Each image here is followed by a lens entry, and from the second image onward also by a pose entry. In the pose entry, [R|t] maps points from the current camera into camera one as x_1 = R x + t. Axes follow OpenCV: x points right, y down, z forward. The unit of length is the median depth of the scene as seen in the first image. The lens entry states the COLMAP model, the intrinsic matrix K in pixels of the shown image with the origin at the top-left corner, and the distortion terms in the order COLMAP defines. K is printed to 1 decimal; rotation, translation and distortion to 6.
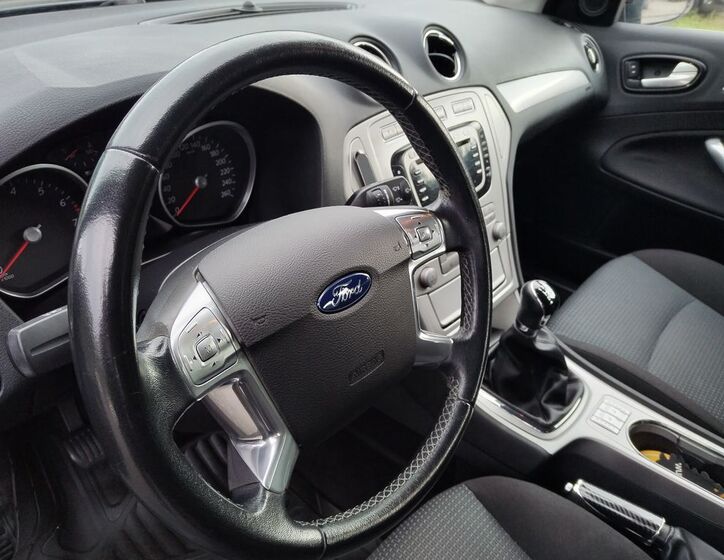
lens RADIAL K [[560.5, 0, 362.0], [0, 560.5, 280.0], [0, 0, 1]] dist [0.025208, -0.042874]
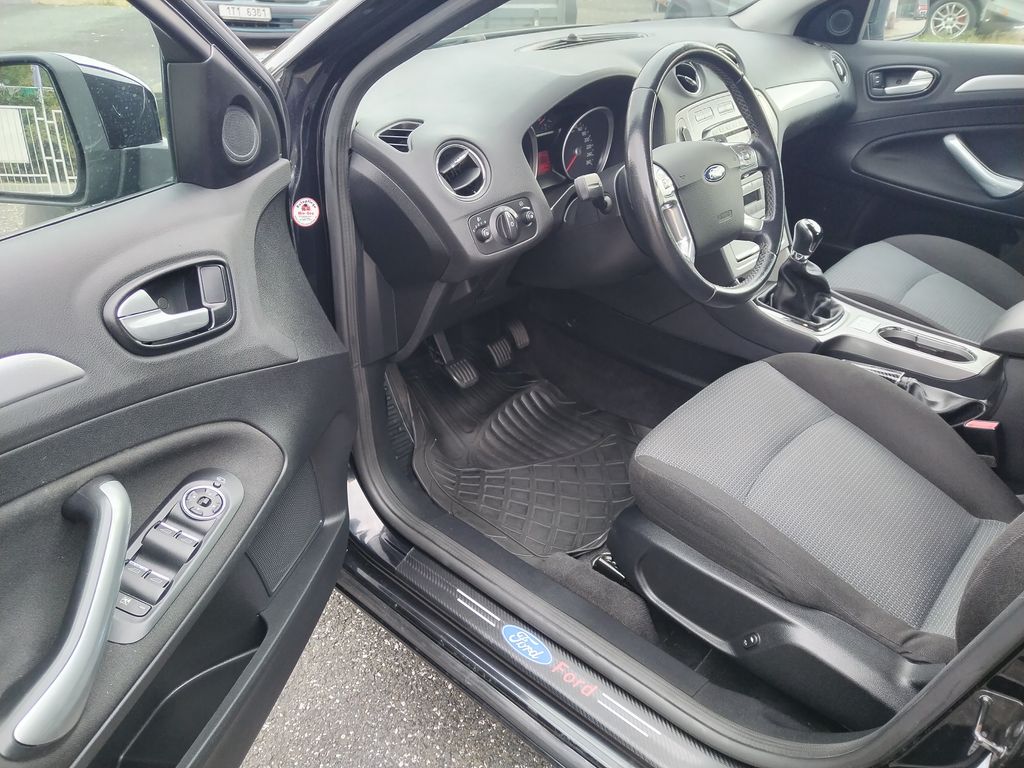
lens RADIAL K [[766.5, 0, 506.7], [0, 766.5, 383.9], [0, 0, 1]] dist [0.031295, -0.038386]
pose [[0.999053, -0.026795, -0.034290, -0.267339], [0.025364, 0.998816, -0.041503, 0.331983], [0.035362, 0.040593, 0.998550, -0.651587]]
